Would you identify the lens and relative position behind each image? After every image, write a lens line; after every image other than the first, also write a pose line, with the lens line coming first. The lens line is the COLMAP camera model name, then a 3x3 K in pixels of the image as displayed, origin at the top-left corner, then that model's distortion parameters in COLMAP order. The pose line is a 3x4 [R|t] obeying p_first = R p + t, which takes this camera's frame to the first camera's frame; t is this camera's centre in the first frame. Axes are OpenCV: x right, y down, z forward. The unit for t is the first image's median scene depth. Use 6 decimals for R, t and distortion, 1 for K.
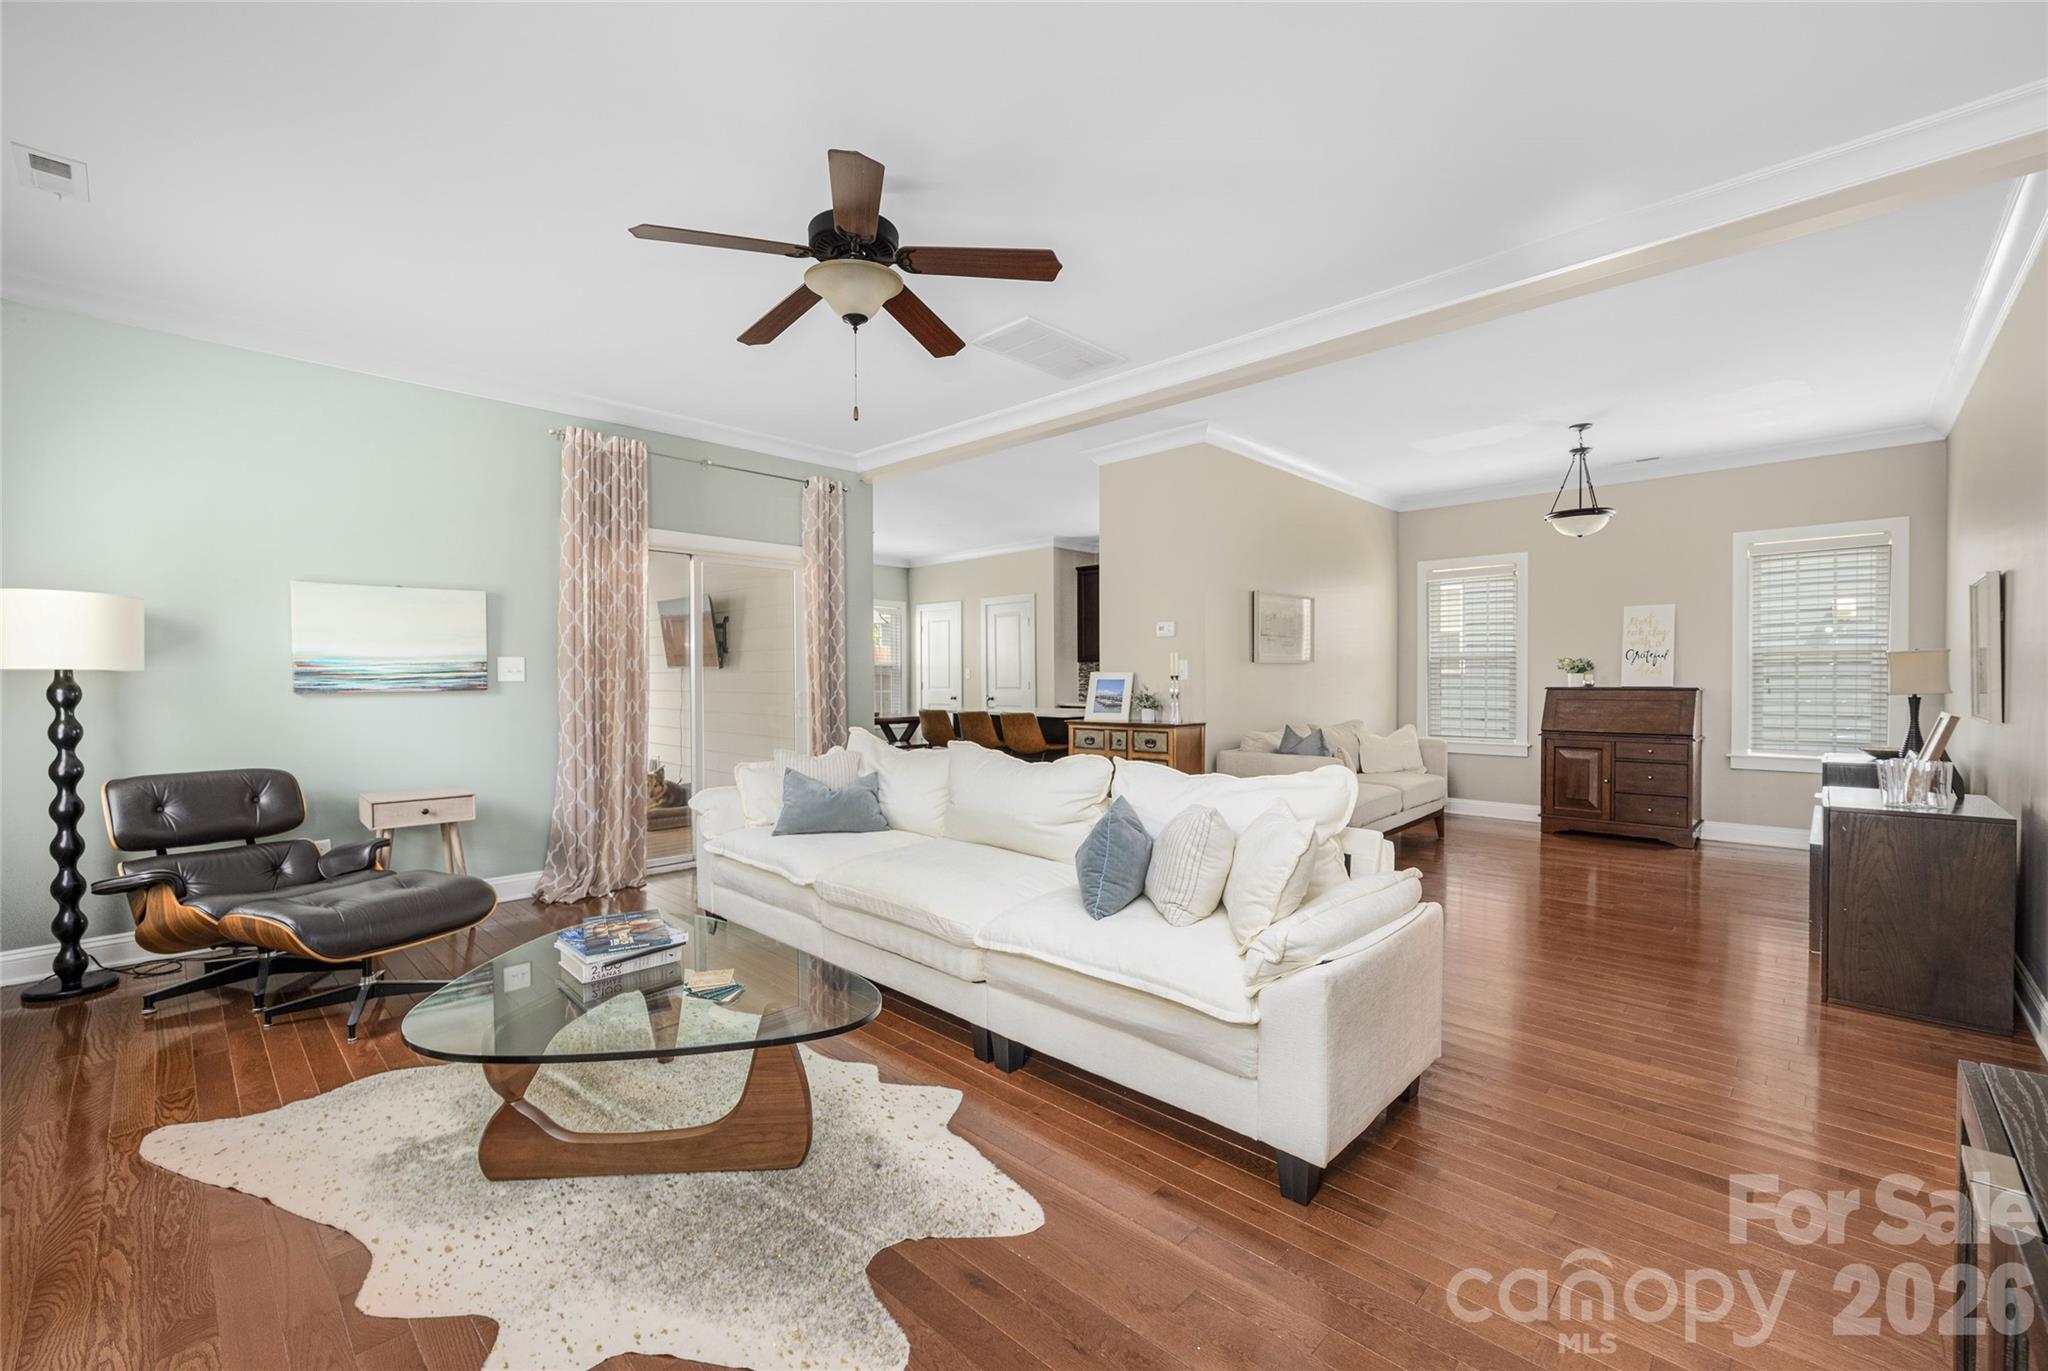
lens RADIAL K [[853.5, 0, 1016.1], [0, 853.5, 684.0], [0, 0, 1]] dist [-0.002603, -0.000163]
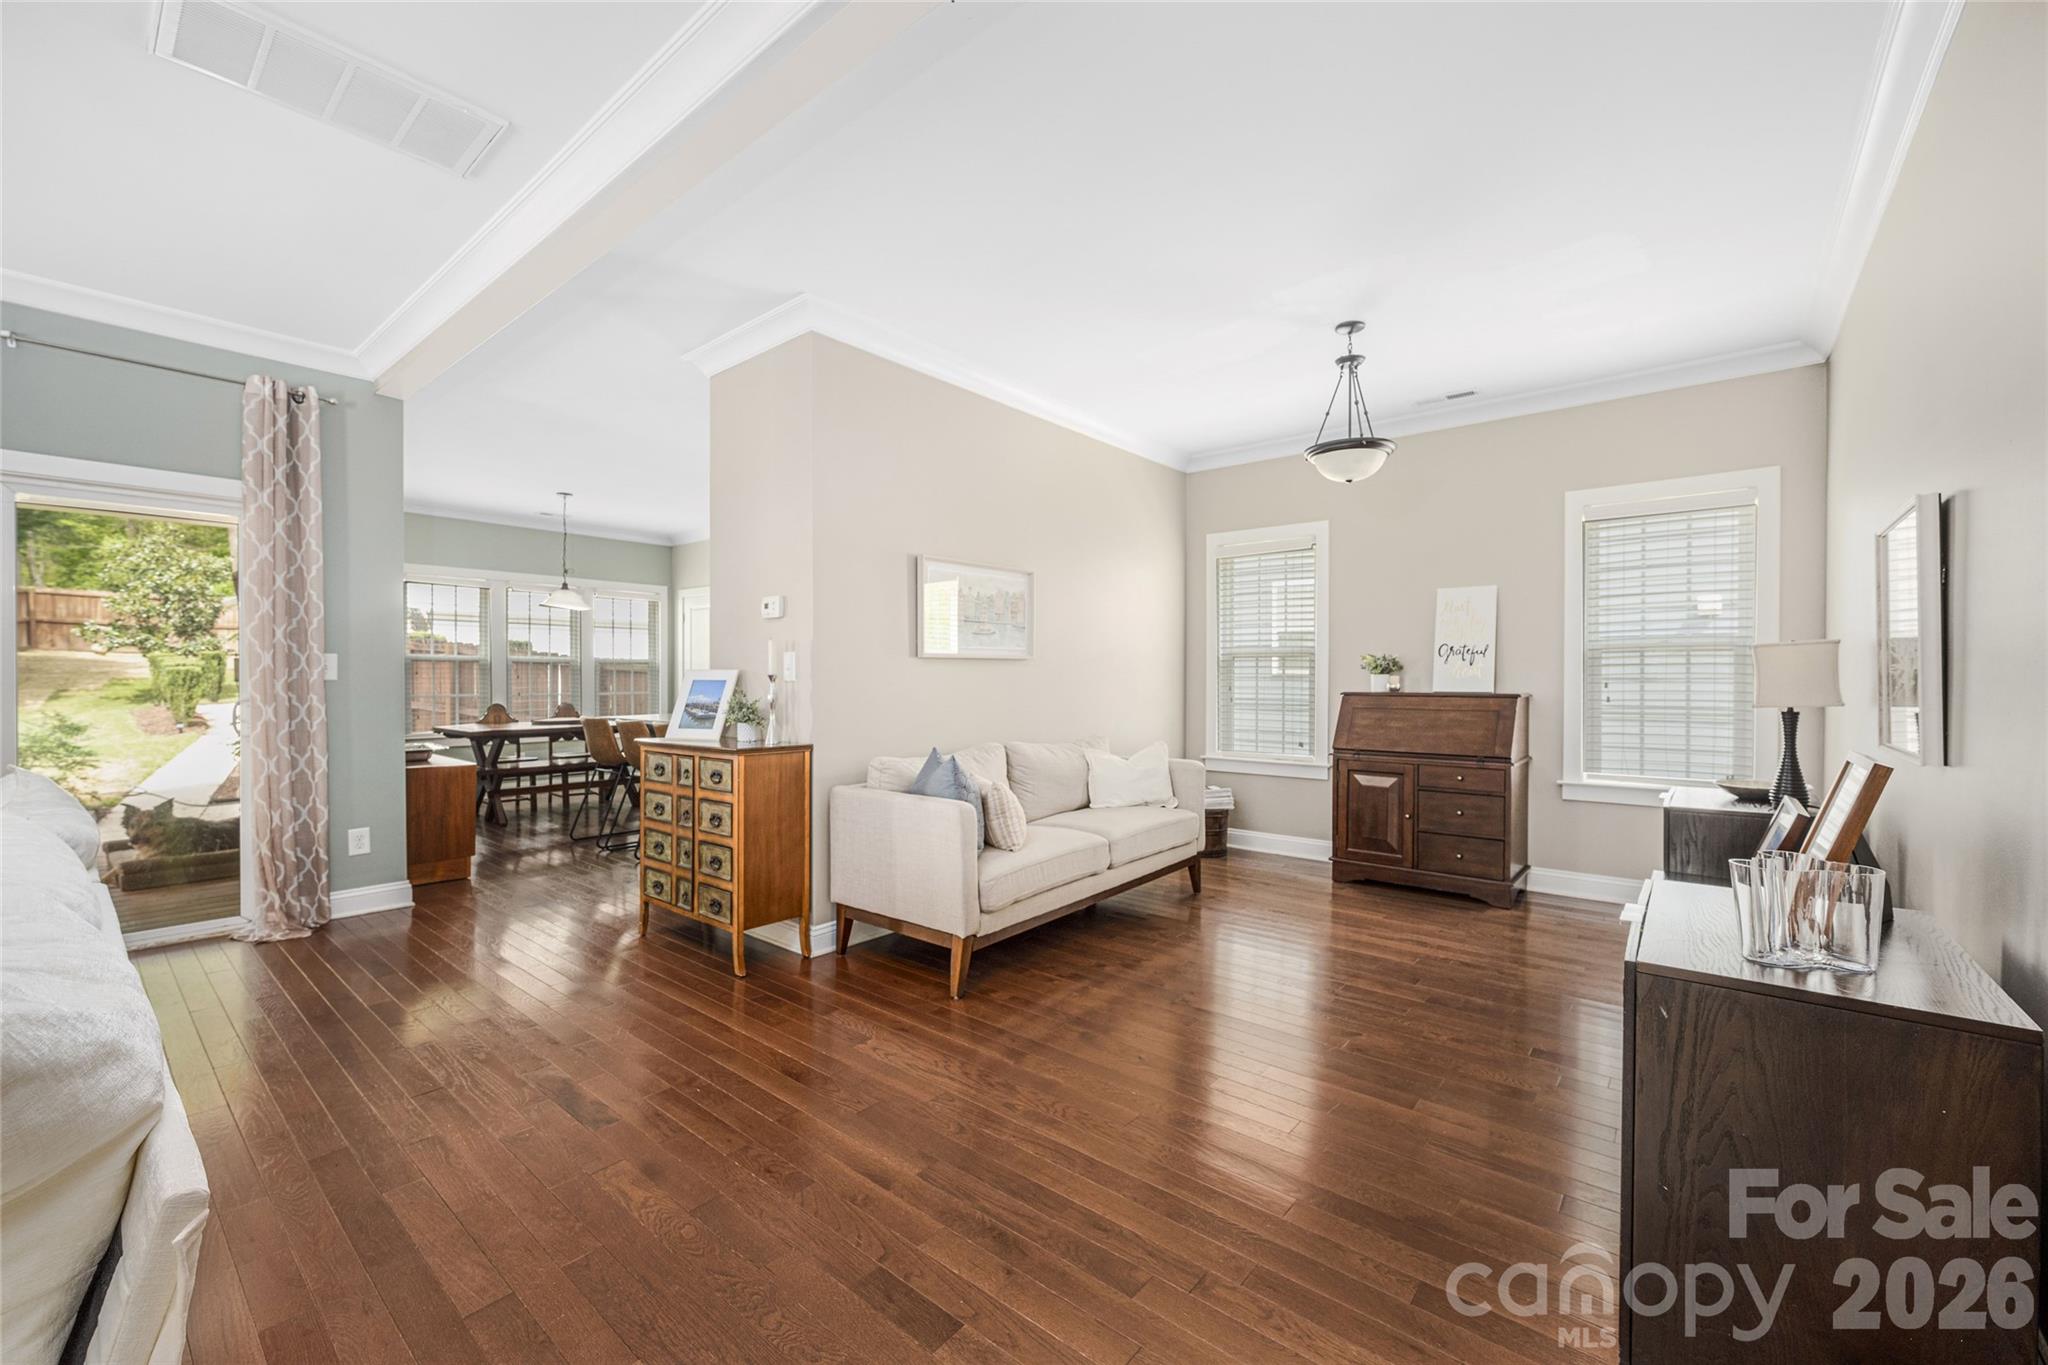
lens RADIAL K [[829.9, 0, 1023.3], [0, 829.9, 680.5], [0, 0, 1]] dist [-0.003576, -0.000606]
pose [[0.997268, 0.003647, 0.073780, 0.313953], [-0.003416, 0.999989, -0.003256, -0.003775], [-0.073791, 0.002995, 0.997269, 0.306091]]
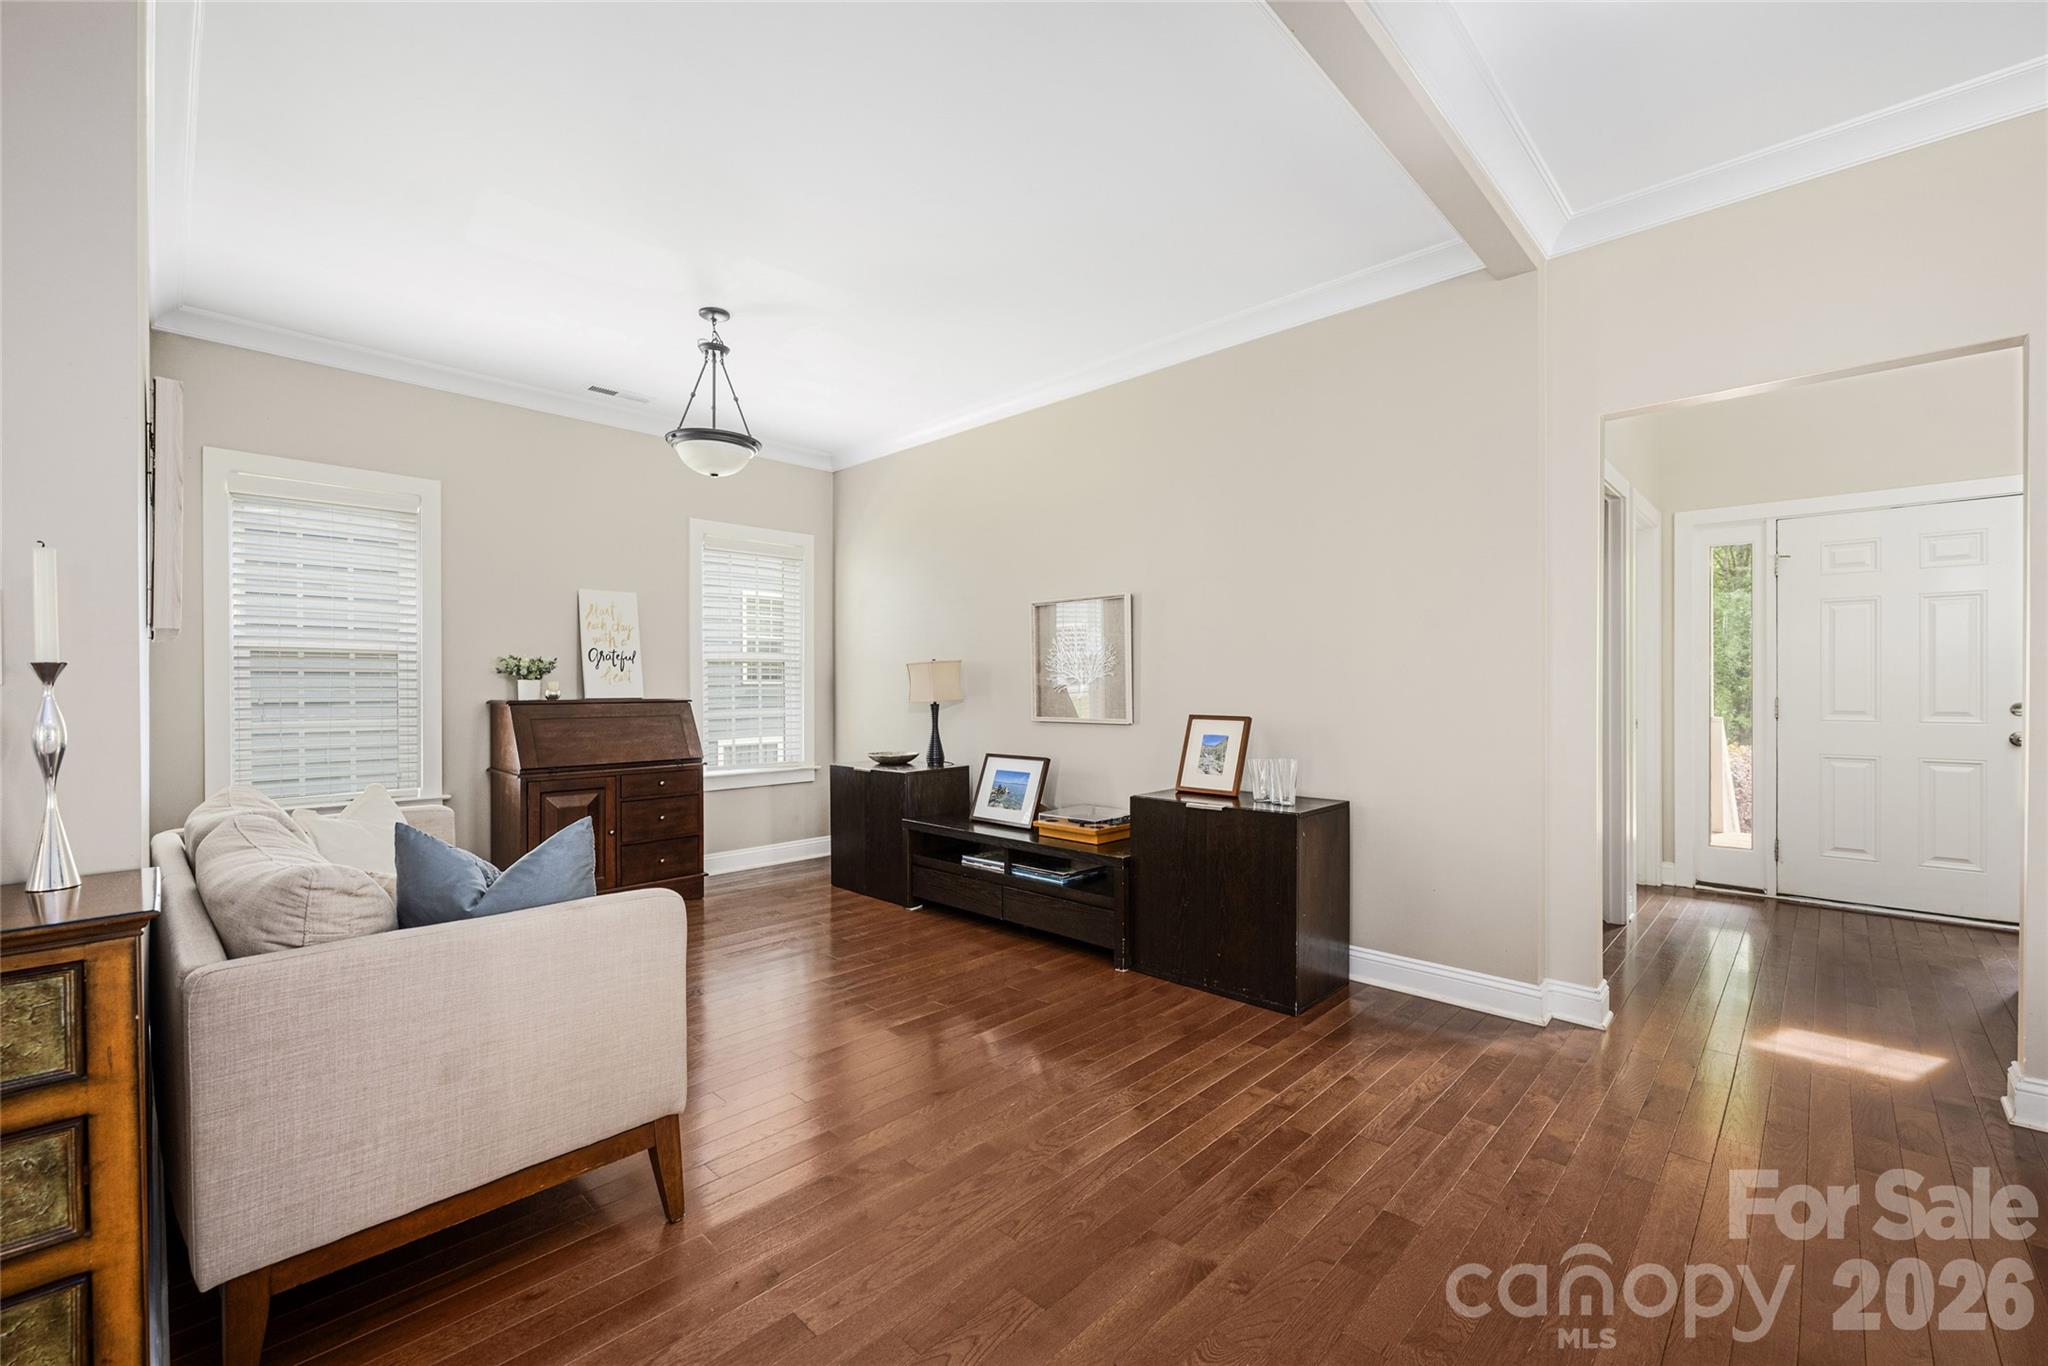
lens RADIAL K [[839.0, 0, 1024.0], [0, 839.0, 683.0], [0, 0, 1]] dist [-0.003229, -0.000050]
pose [[-0.000586, 0.007203, 0.999974, 0.000115], [0.010752, 0.999916, -0.007196, -0.000992], [-0.999942, 0.010748, -0.000663, 0.697848]]
